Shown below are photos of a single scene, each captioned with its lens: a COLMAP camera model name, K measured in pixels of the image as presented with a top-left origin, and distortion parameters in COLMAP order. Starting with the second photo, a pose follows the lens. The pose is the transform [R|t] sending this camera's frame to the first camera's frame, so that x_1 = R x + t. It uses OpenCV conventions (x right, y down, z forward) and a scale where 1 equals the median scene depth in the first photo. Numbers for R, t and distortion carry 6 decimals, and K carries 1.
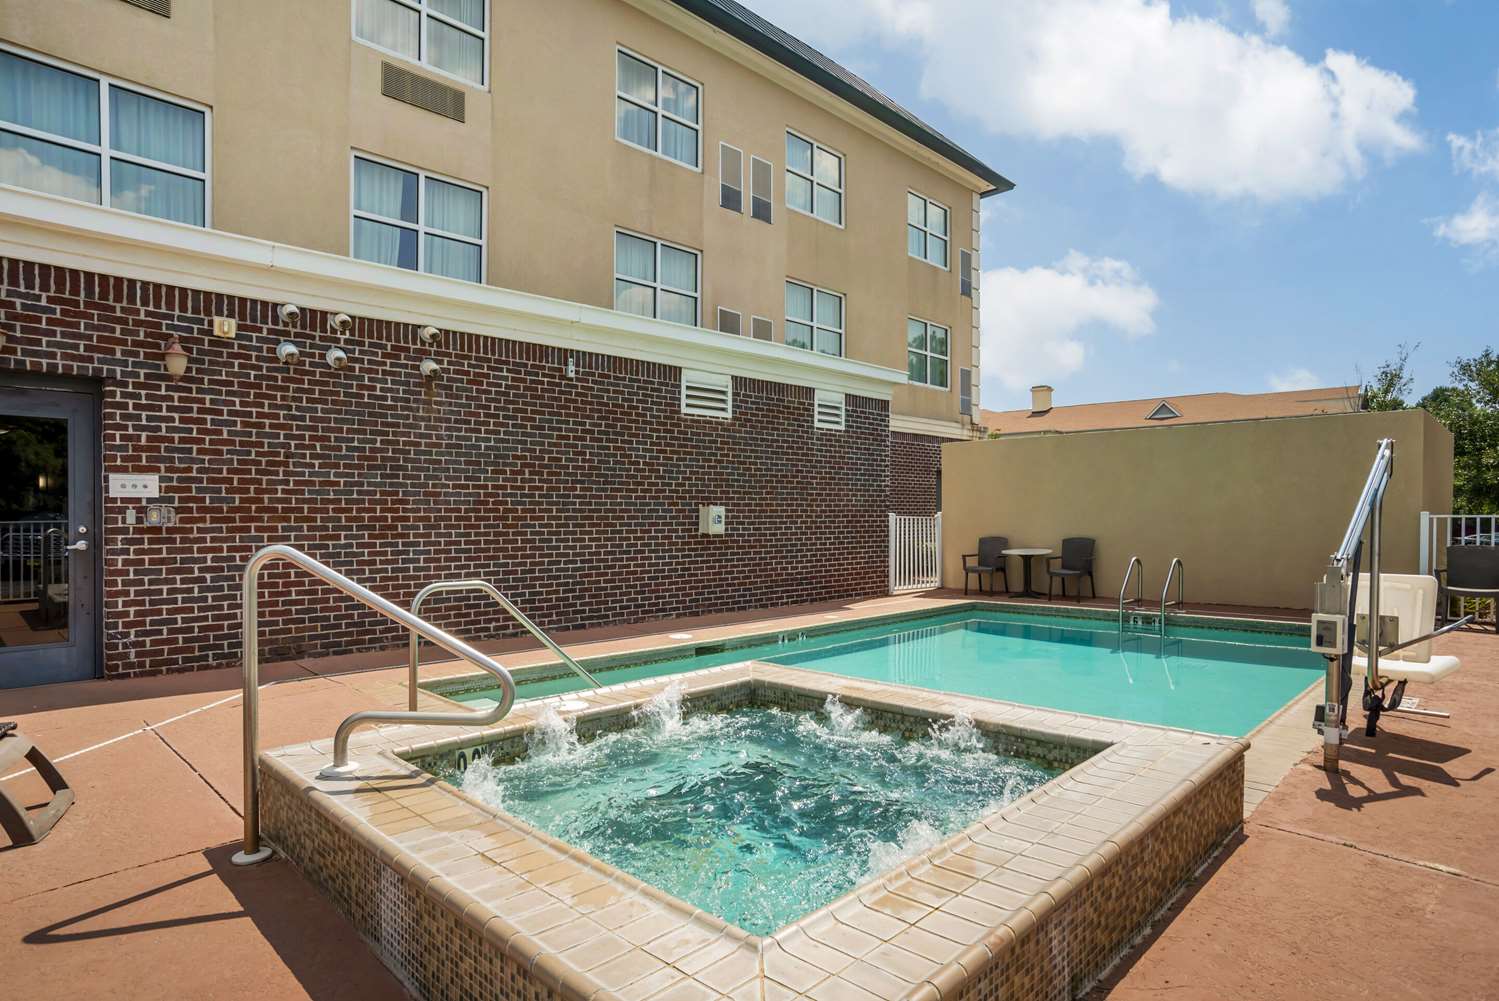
lens RADIAL K [[836.5, 0, 754.1], [0, 836.5, 537.8], [0, 0, 1]] dist [-0.022815, 0.001099]
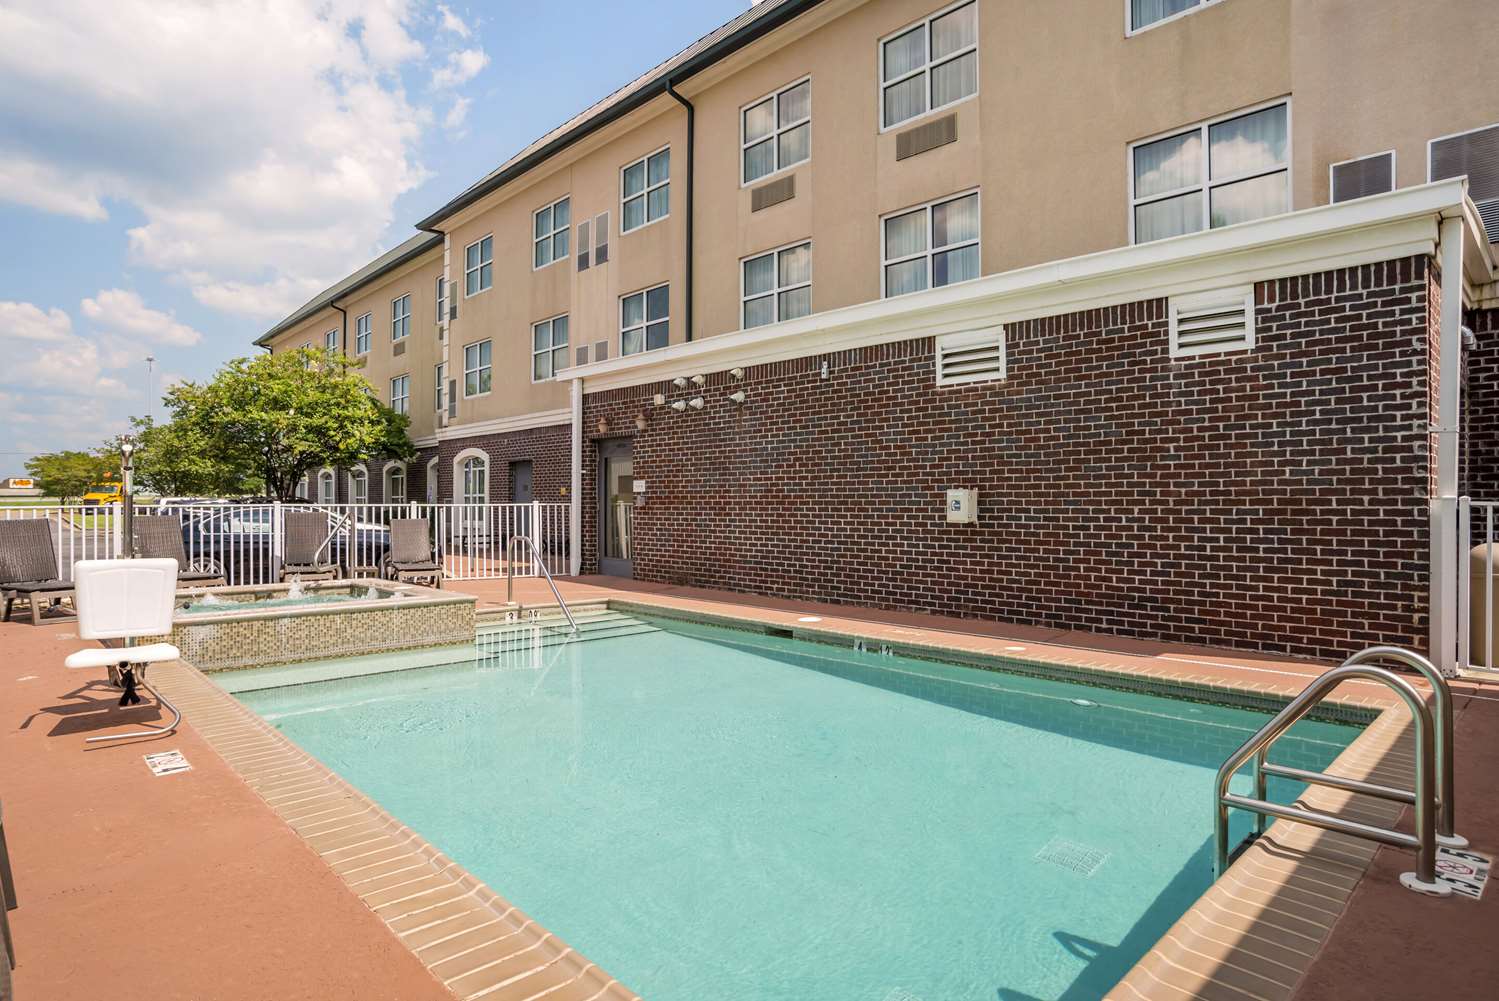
lens RADIAL K [[836.5, 0, 750.5], [0, 836.5, 494.9], [0, 0, 1]] dist [-0.022815, 0.001099]
pose [[-0.014971, -0.003521, -0.999882, 0.829192], [-0.022381, 0.999744, -0.003185, -0.026150], [0.999637, 0.022331, -0.015046, 0.834406]]
